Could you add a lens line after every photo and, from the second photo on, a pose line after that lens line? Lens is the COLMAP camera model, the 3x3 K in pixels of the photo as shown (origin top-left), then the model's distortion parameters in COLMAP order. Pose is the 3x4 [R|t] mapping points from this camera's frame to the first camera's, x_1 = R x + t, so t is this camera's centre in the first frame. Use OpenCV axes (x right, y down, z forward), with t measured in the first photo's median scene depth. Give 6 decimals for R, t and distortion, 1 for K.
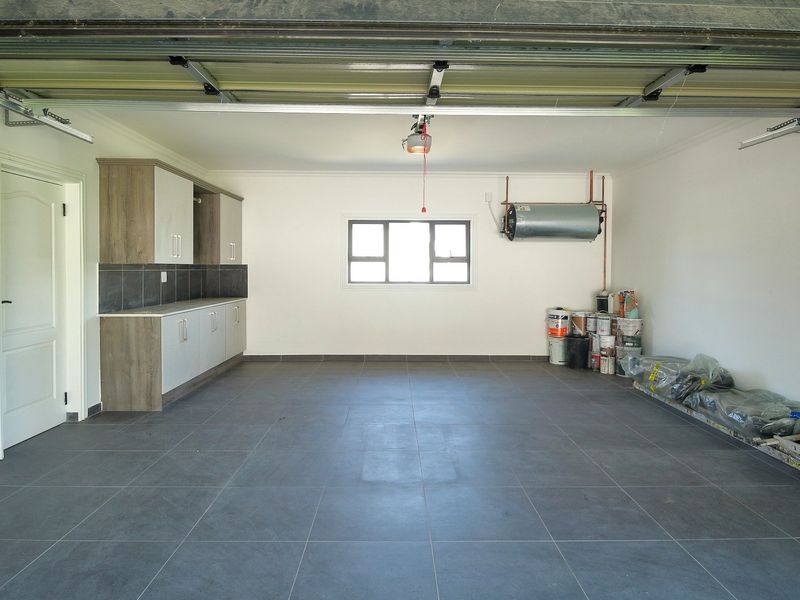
lens RADIAL K [[506.6, 0, 402.3], [0, 506.6, 283.3], [0, 0, 1]] dist [0.004079, -0.018109]
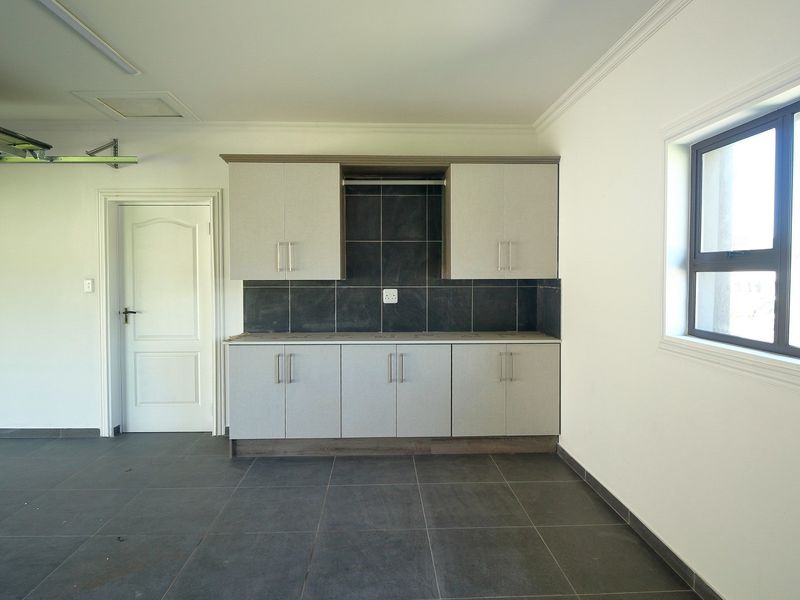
lens RADIAL K [[506.6, 0, 402.3], [0, 506.6, 283.3], [0, 0, 1]] dist [0.004079, -0.018109]
pose [[0.026171, 0.015880, -0.999531, 0.232736], [-0.026605, 0.999531, 0.015183, -0.036152], [0.999303, 0.026195, 0.026582, 0.846317]]
